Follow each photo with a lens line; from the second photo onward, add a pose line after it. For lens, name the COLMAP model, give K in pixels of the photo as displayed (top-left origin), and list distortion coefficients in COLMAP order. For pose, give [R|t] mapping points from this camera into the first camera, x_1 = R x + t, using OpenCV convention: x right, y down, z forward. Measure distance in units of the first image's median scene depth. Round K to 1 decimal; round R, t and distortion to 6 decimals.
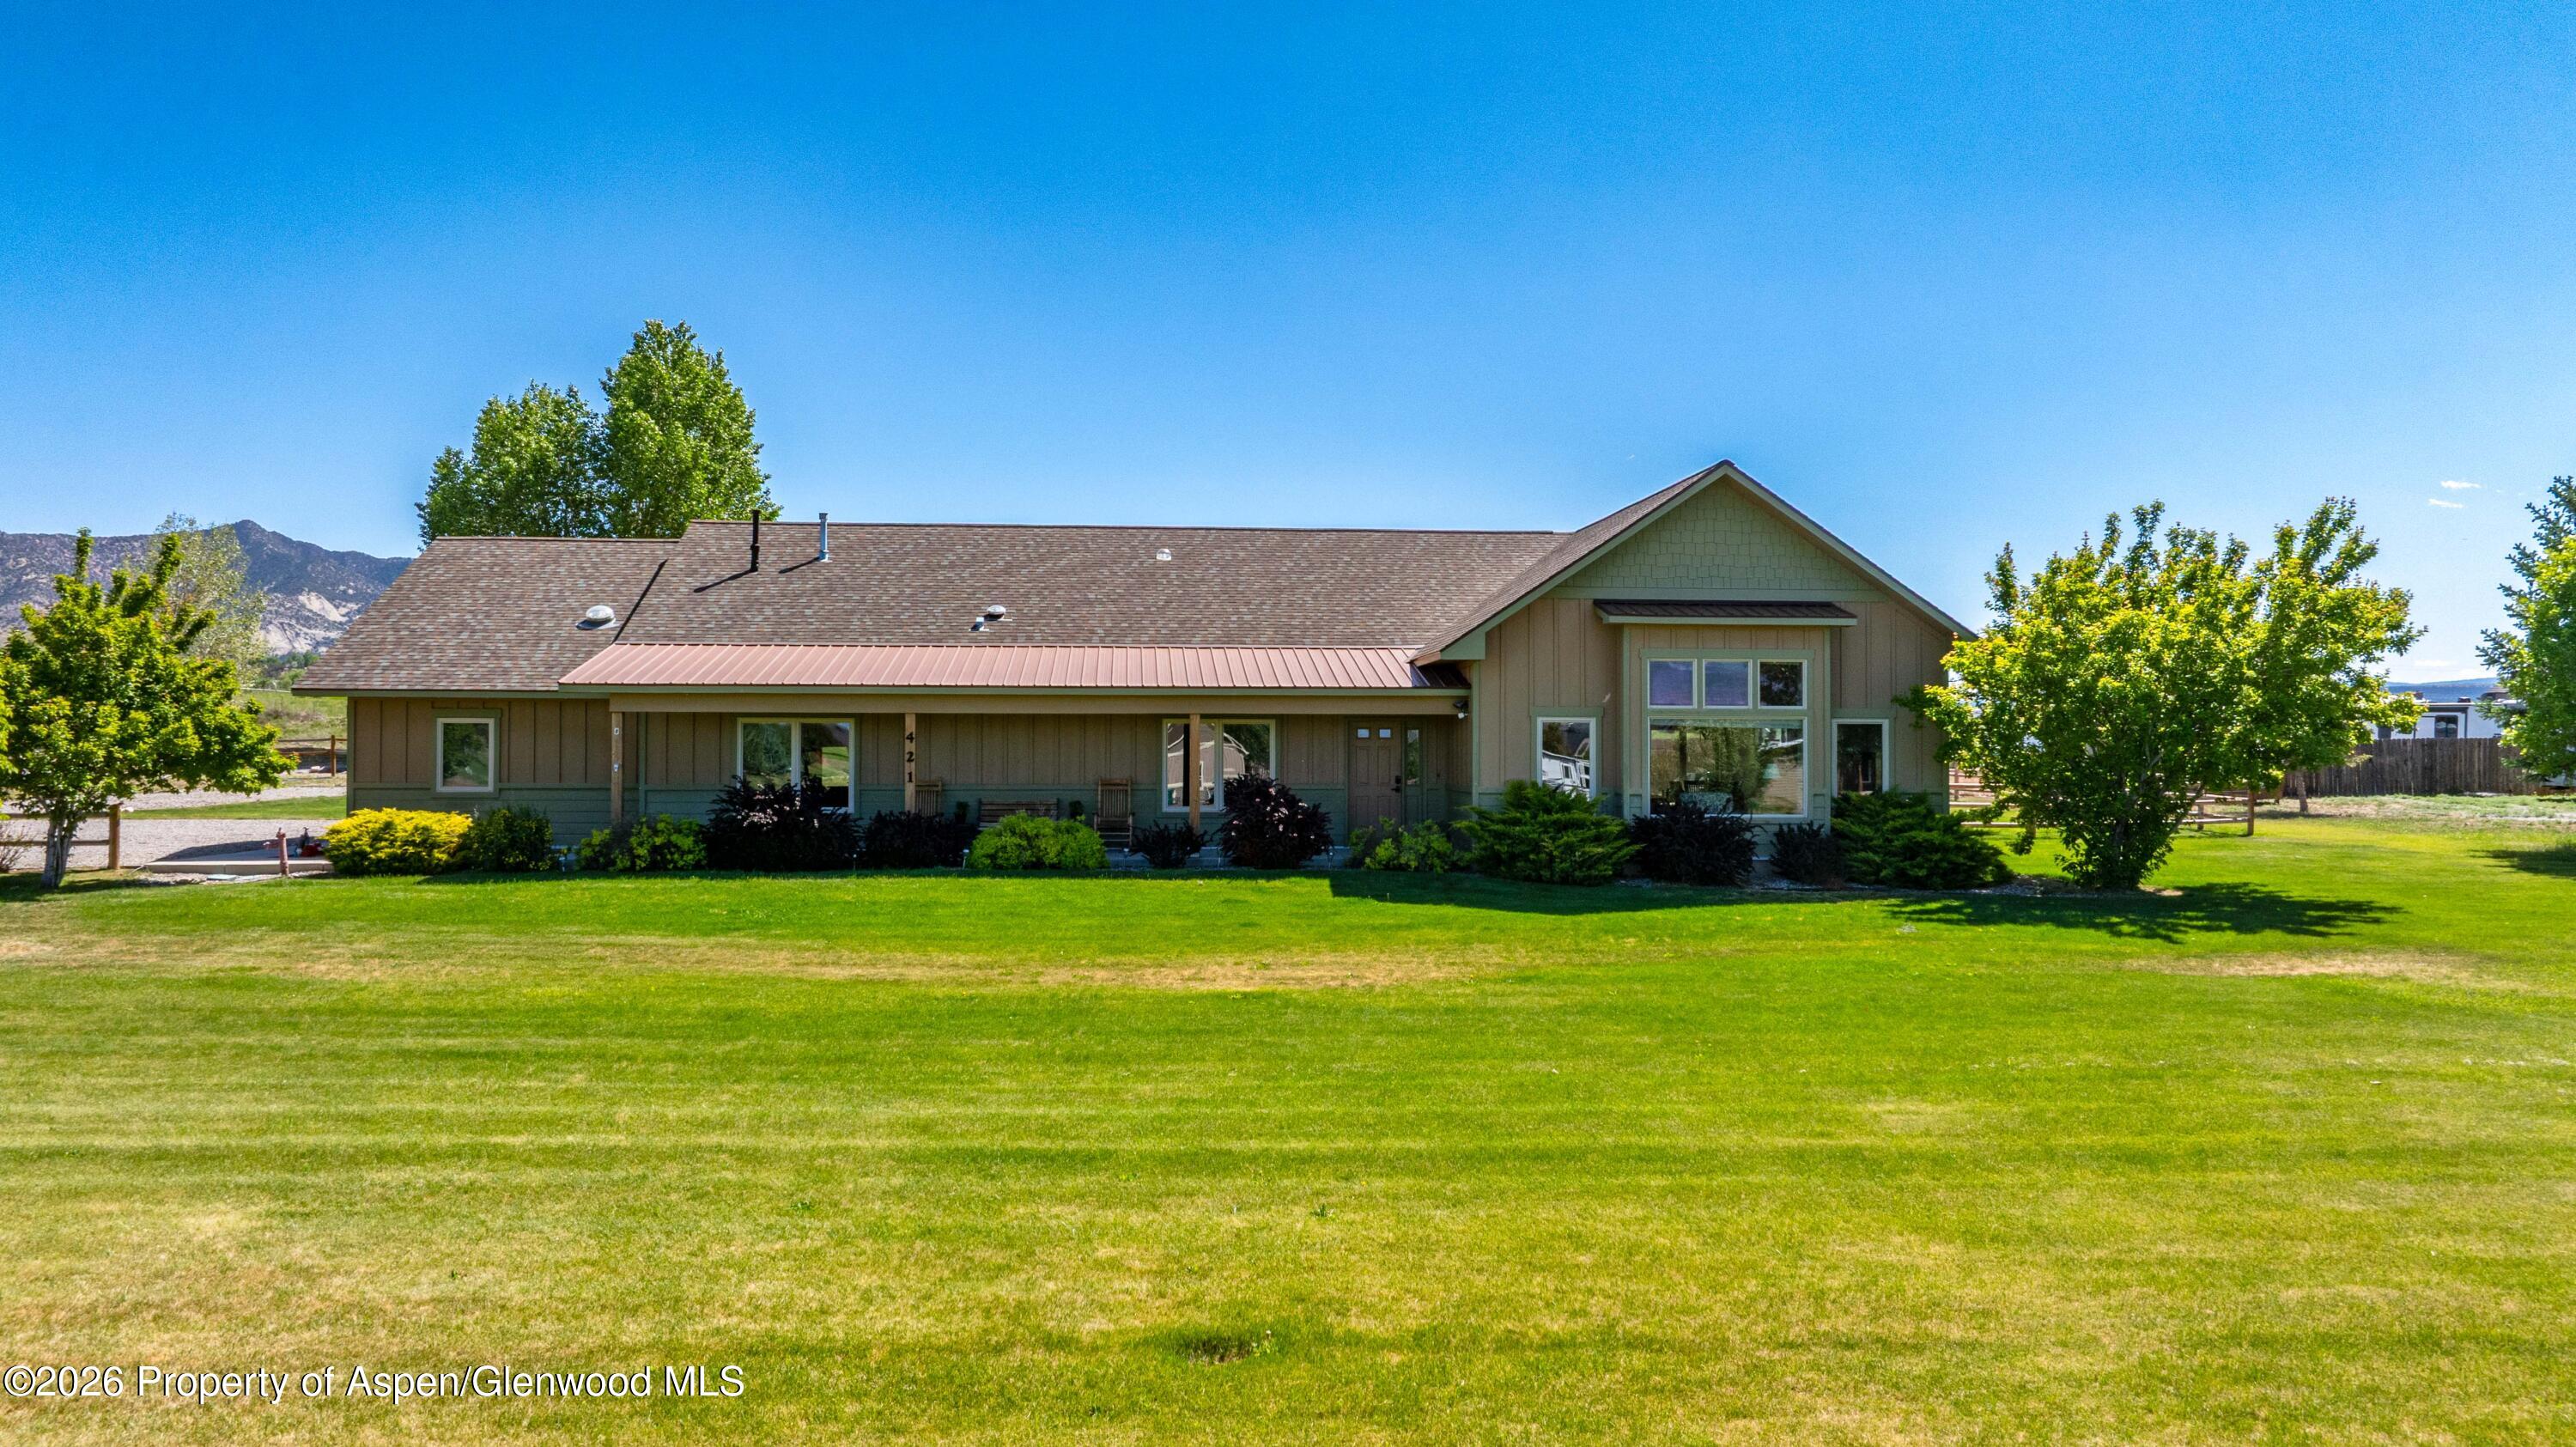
lens RADIAL K [[1820.8, 0, 1294.9], [0, 1820.8, 711.9], [0, 0, 1]] dist [0.003955, 0.001921]
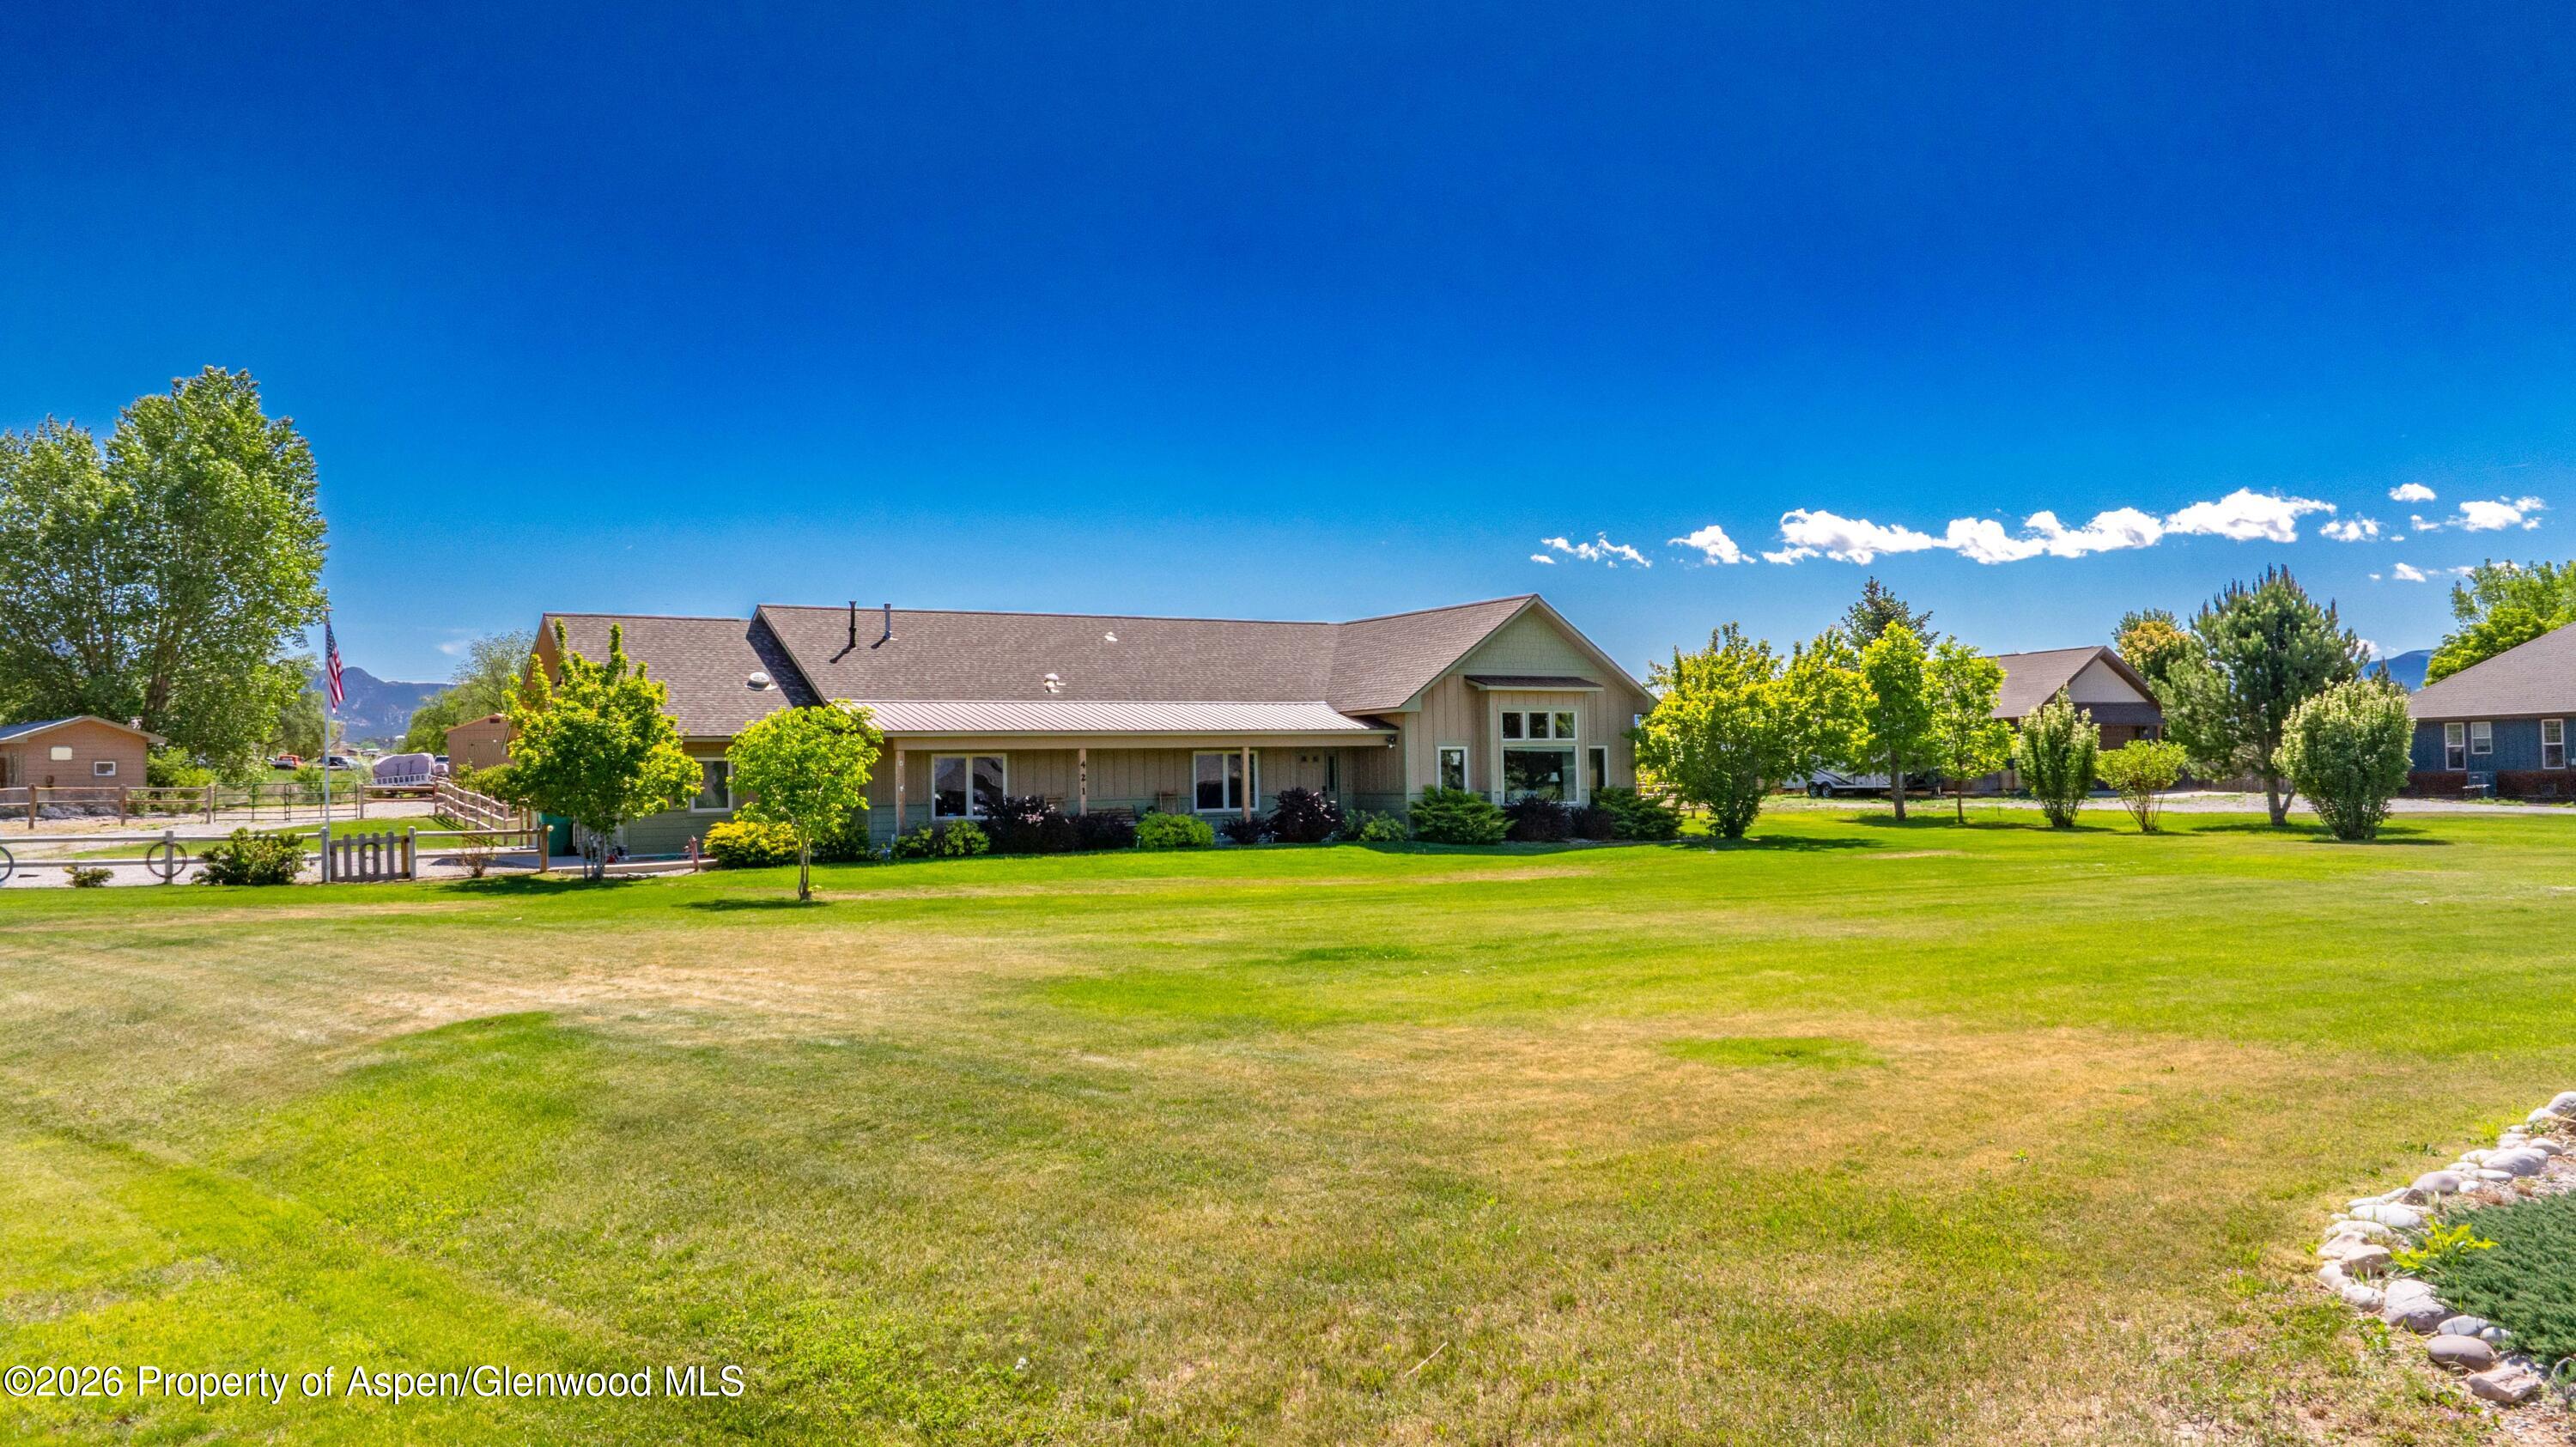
lens RADIAL K [[1820.8, 0, 1282.6], [0, 1820.8, 734.7], [0, 0, 1]] dist [0.003955, 0.001921]
pose [[0.902278, -0.008535, 0.431070, -0.710832], [0.011353, 0.999928, -0.003964, -0.003075], [-0.431005, 0.008471, 0.902310, -0.433889]]
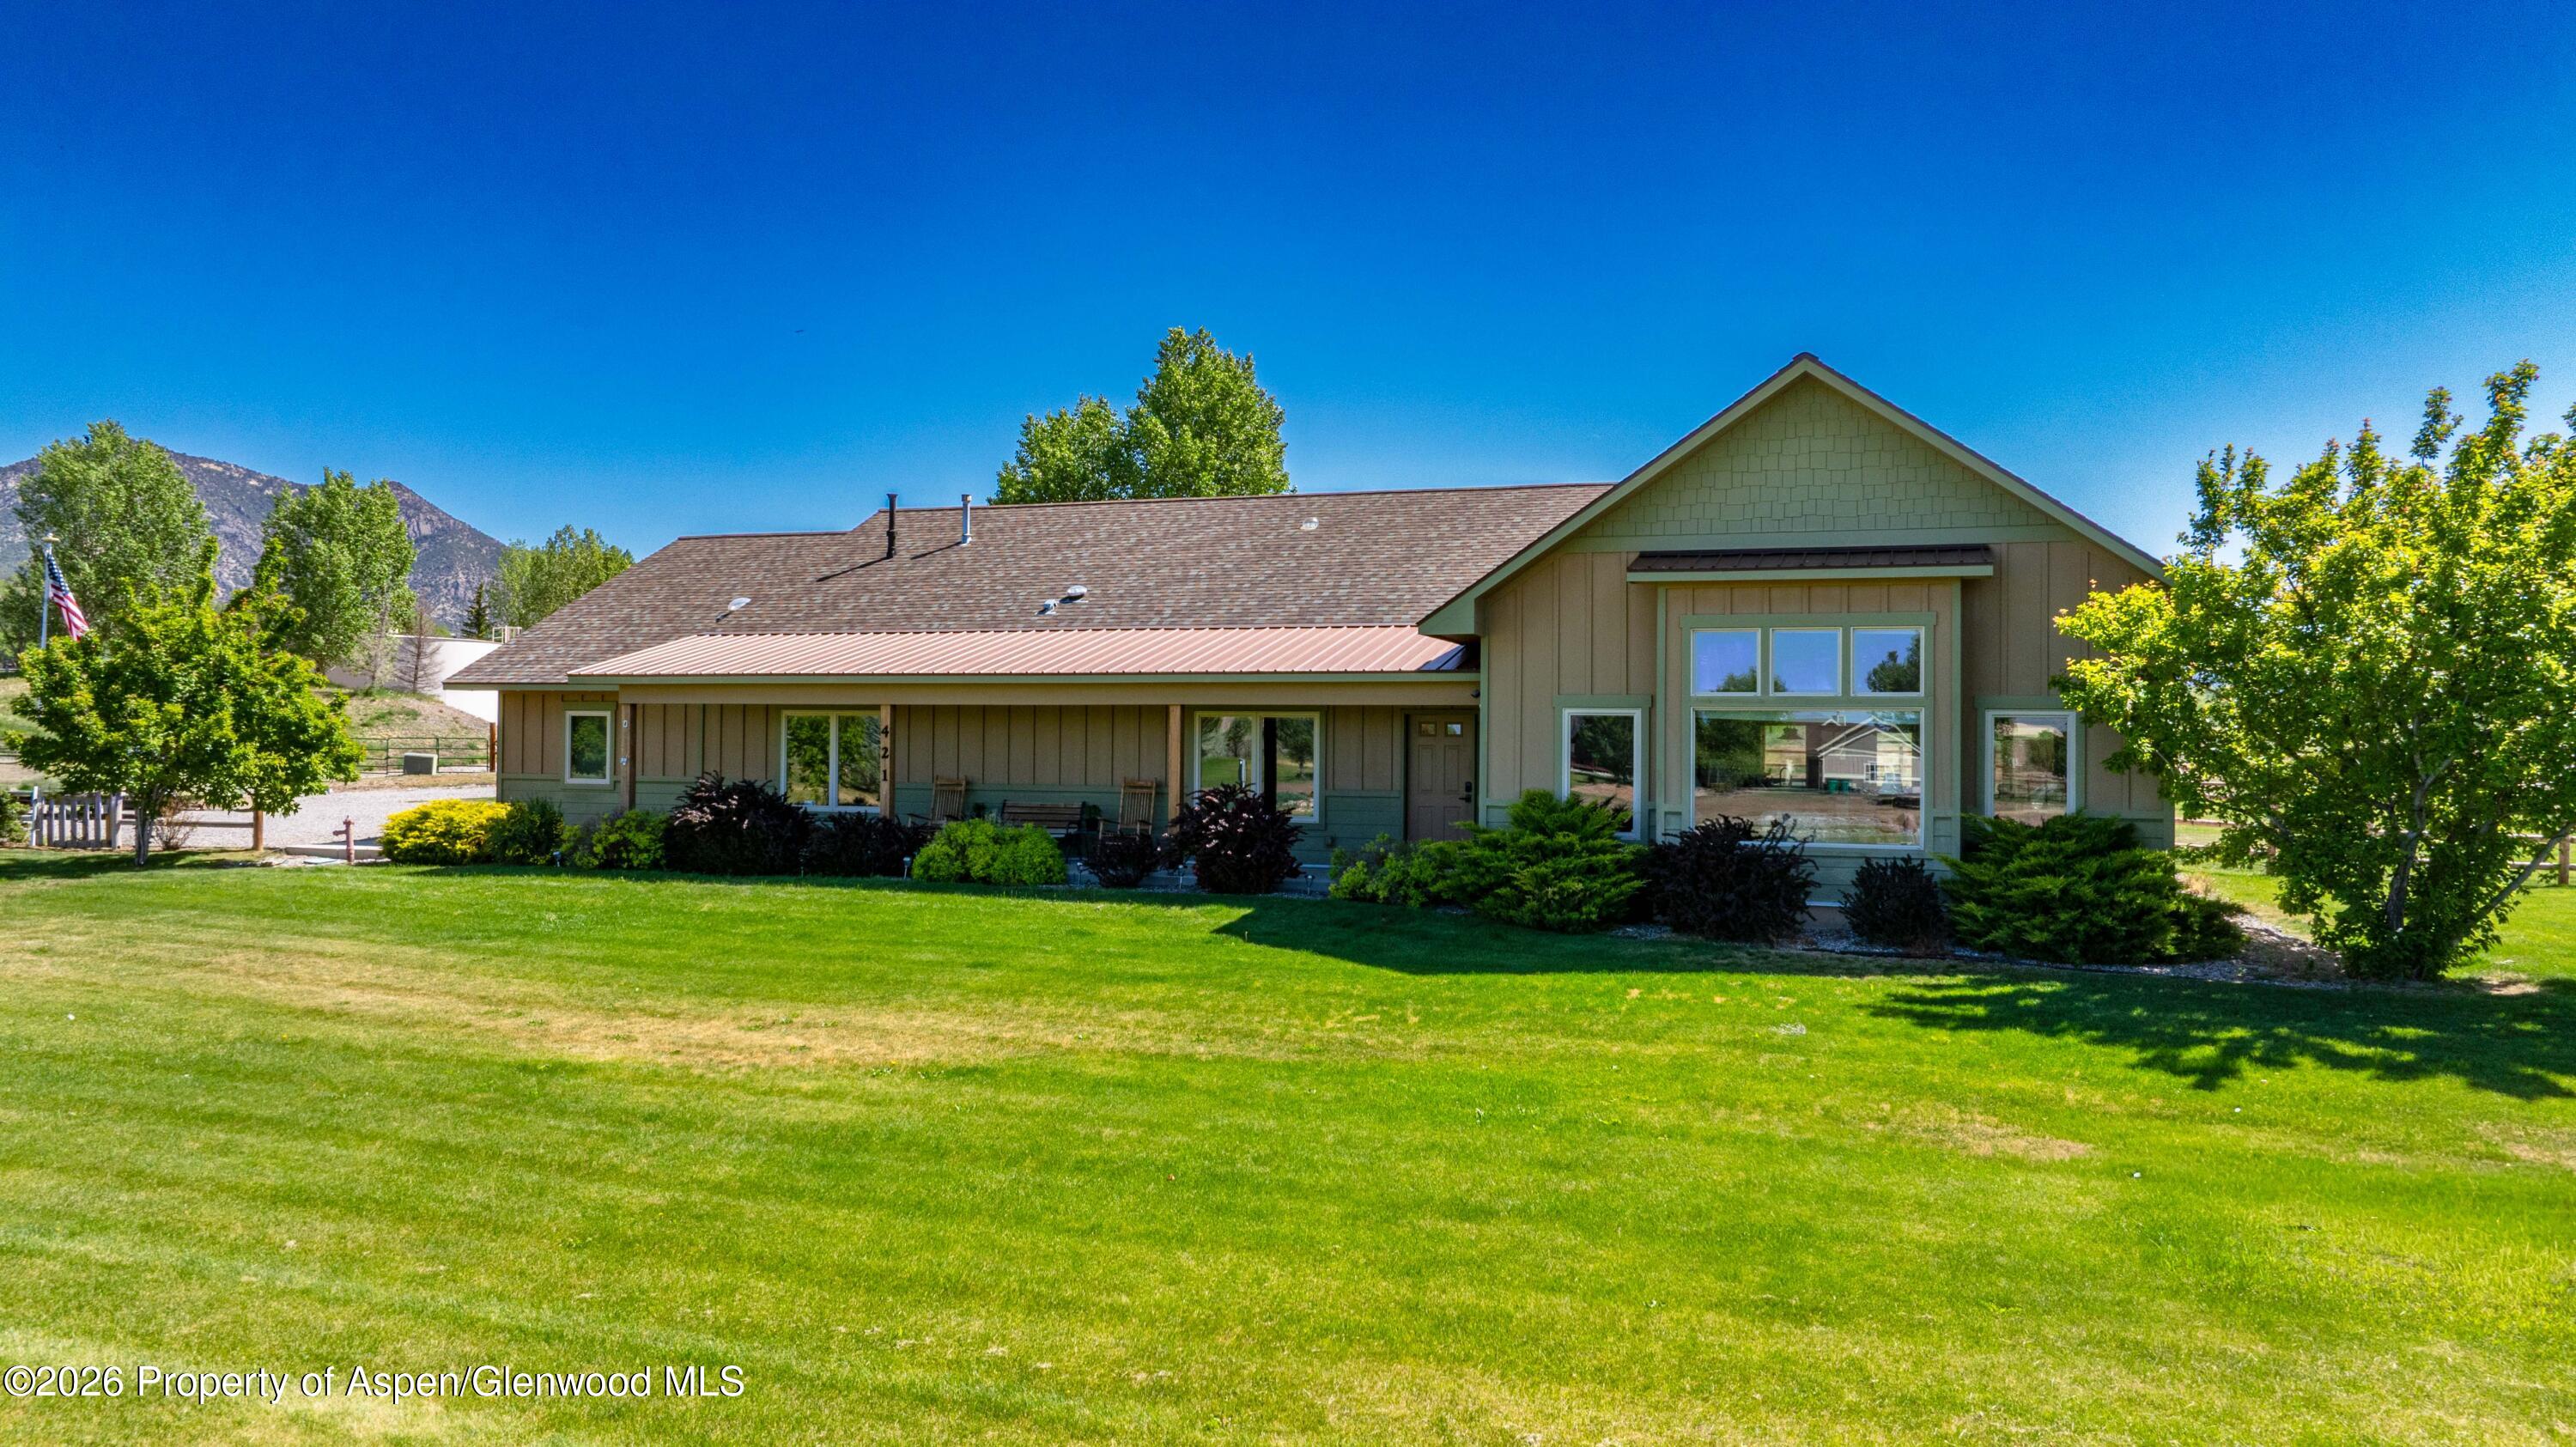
lens RADIAL K [[1820.8, 0, 1307.9], [0, 1820.8, 711.5], [0, 0, 1]] dist [0.003955, 0.001921]
pose [[0.916442, 0.000087, -0.400168, 0.341910], [-0.001096, 0.999997, -0.002291, 0.006063], [0.400166, 0.002538, 0.916439, 0.256305]]
